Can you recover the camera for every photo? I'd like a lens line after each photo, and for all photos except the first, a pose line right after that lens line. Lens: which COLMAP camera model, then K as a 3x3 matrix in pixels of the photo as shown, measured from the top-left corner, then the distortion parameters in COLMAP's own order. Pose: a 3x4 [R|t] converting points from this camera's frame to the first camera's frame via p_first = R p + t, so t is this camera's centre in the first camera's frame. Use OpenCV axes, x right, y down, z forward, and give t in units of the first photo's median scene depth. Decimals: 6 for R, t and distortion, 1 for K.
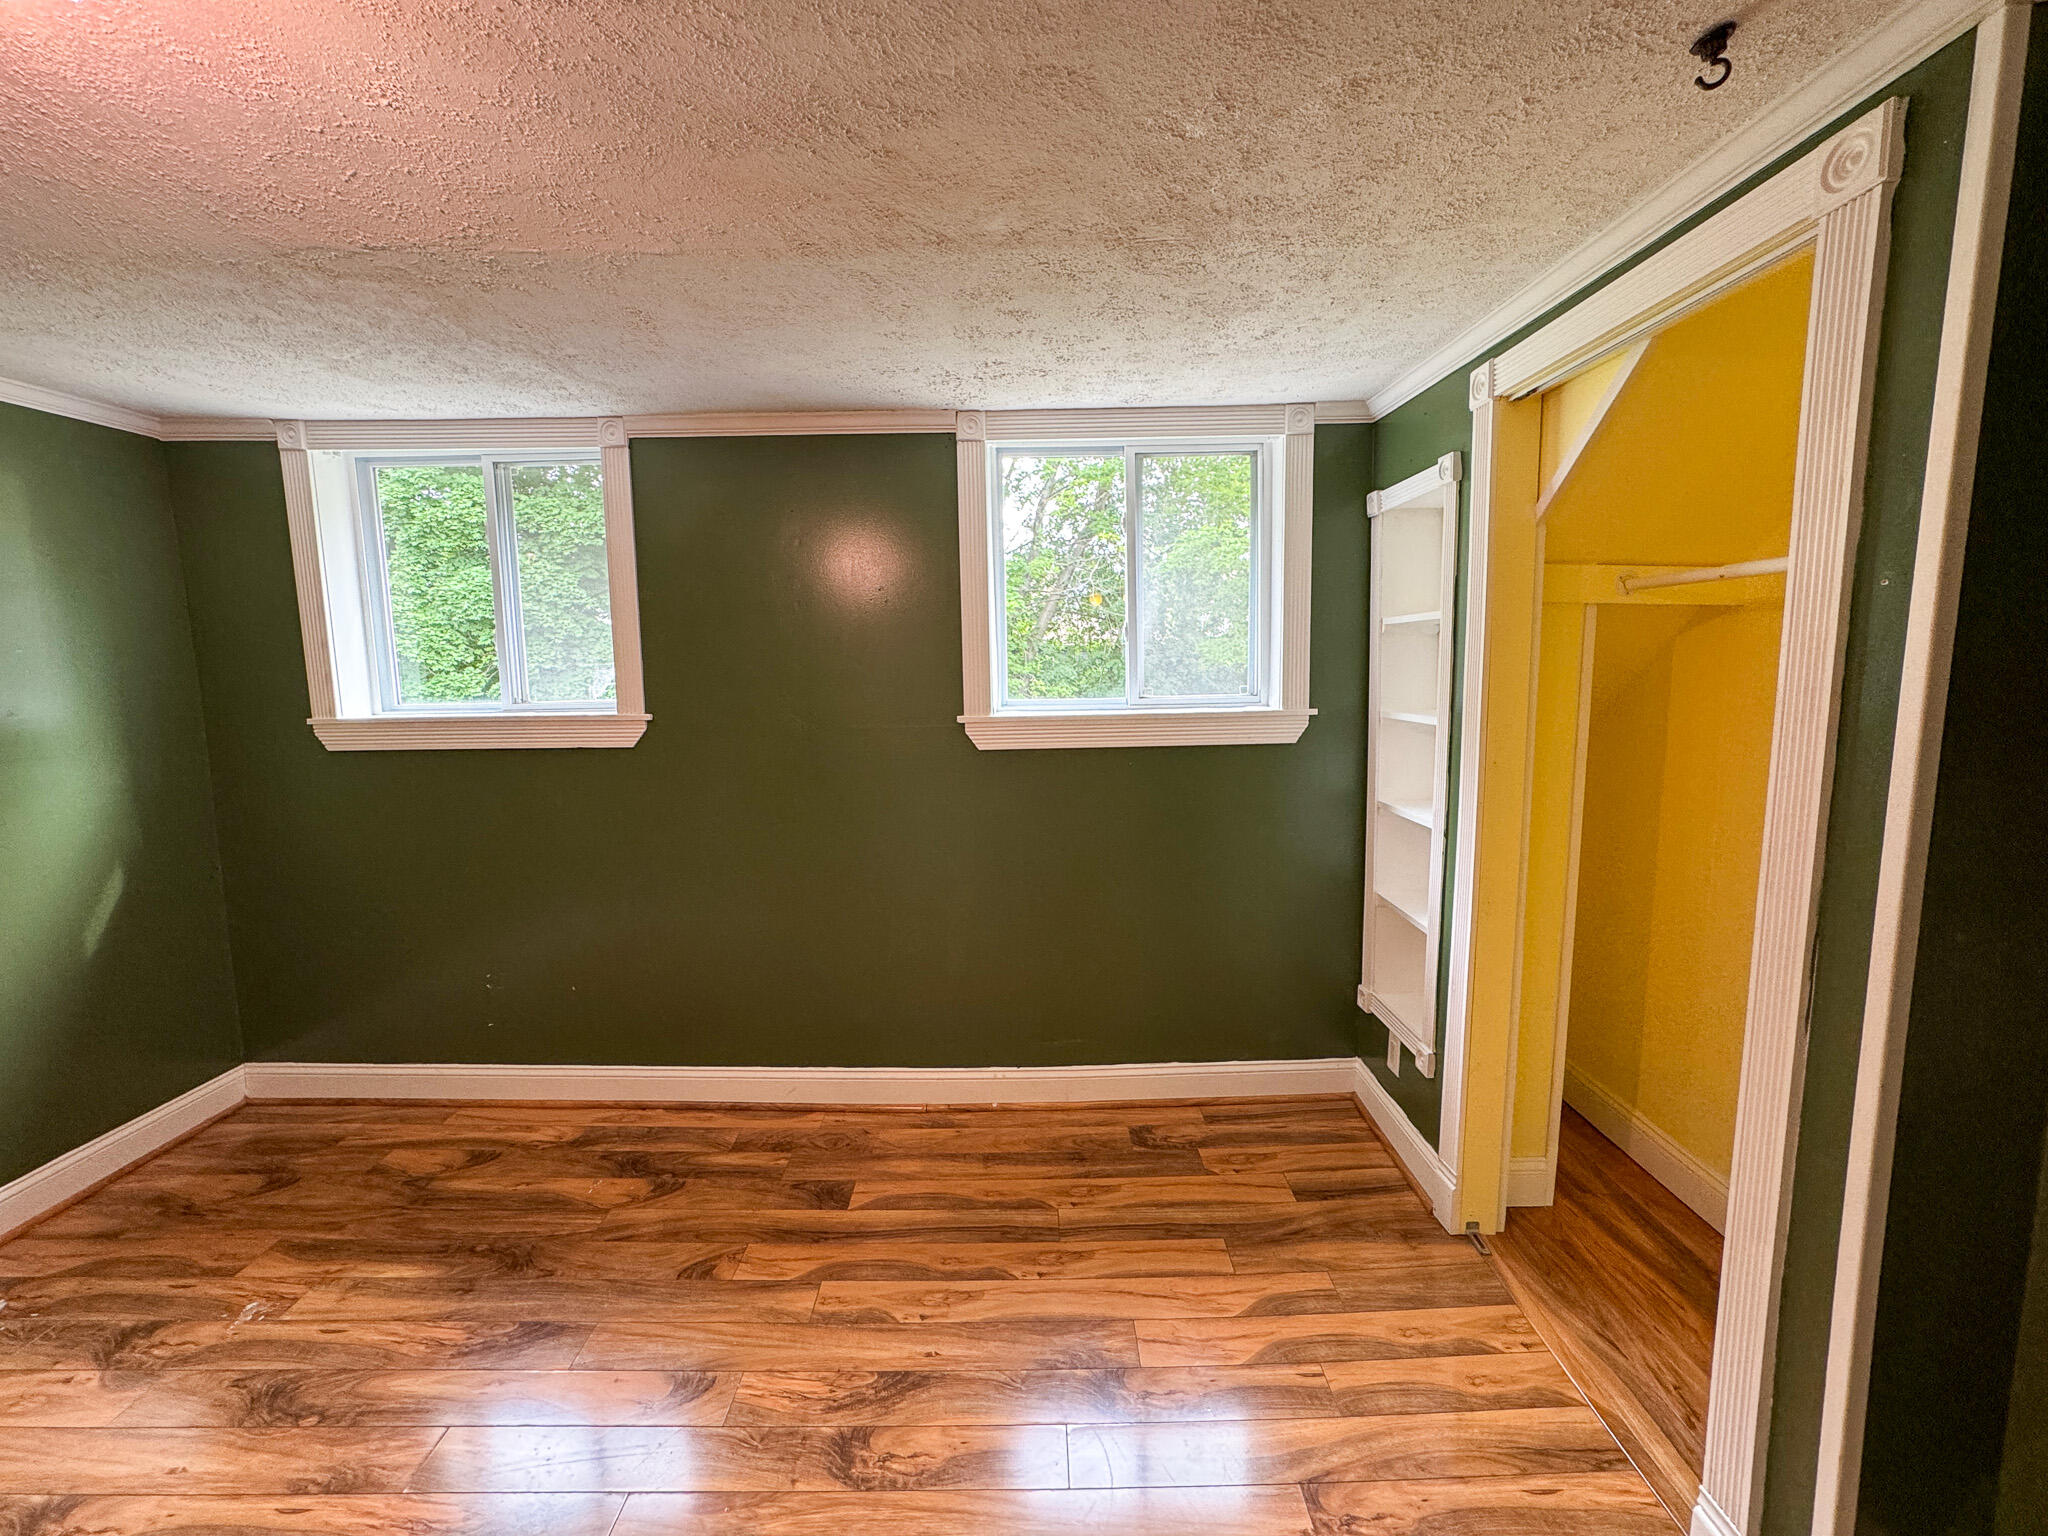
lens RADIAL K [[826.9, 0, 1022.0], [0, 826.9, 760.9], [0, 0, 1]] dist [-0.034896, 0.016187]
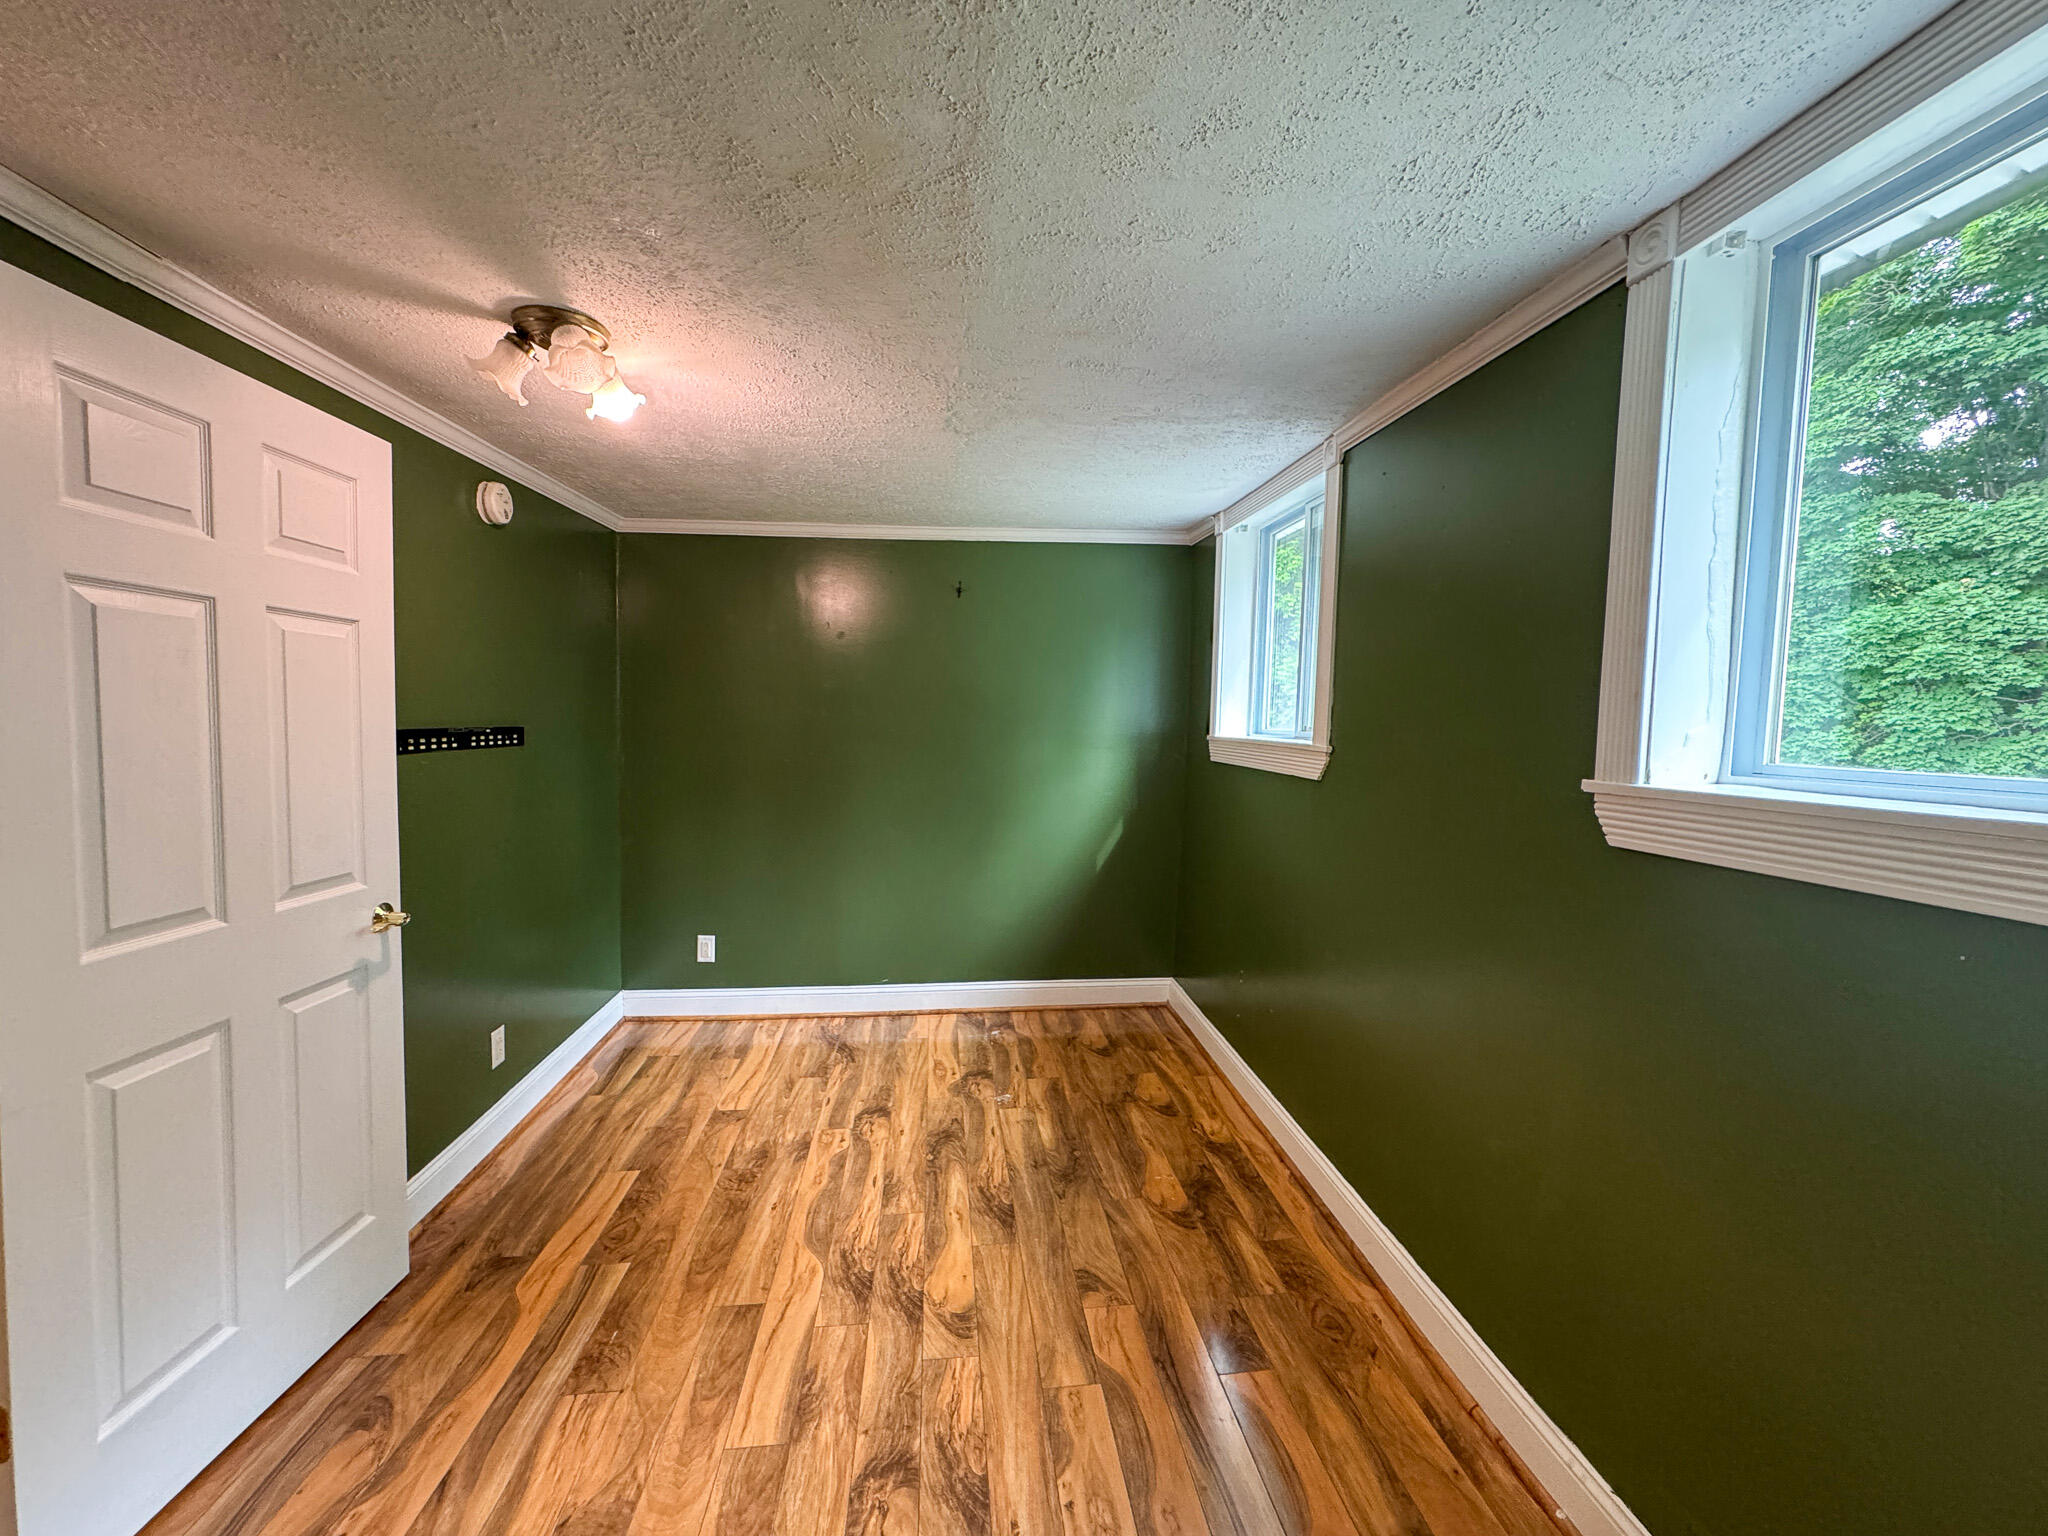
lens RADIAL K [[826.9, 0, 1022.0], [0, 826.9, 760.9], [0, 0, 1]] dist [-0.034896, 0.016187]
pose [[0.110117, 0.070152, -0.991440, 0.488344], [-0.140298, 0.988615, 0.054369, -0.049036], [0.983967, 0.133110, 0.118706, 0.629731]]
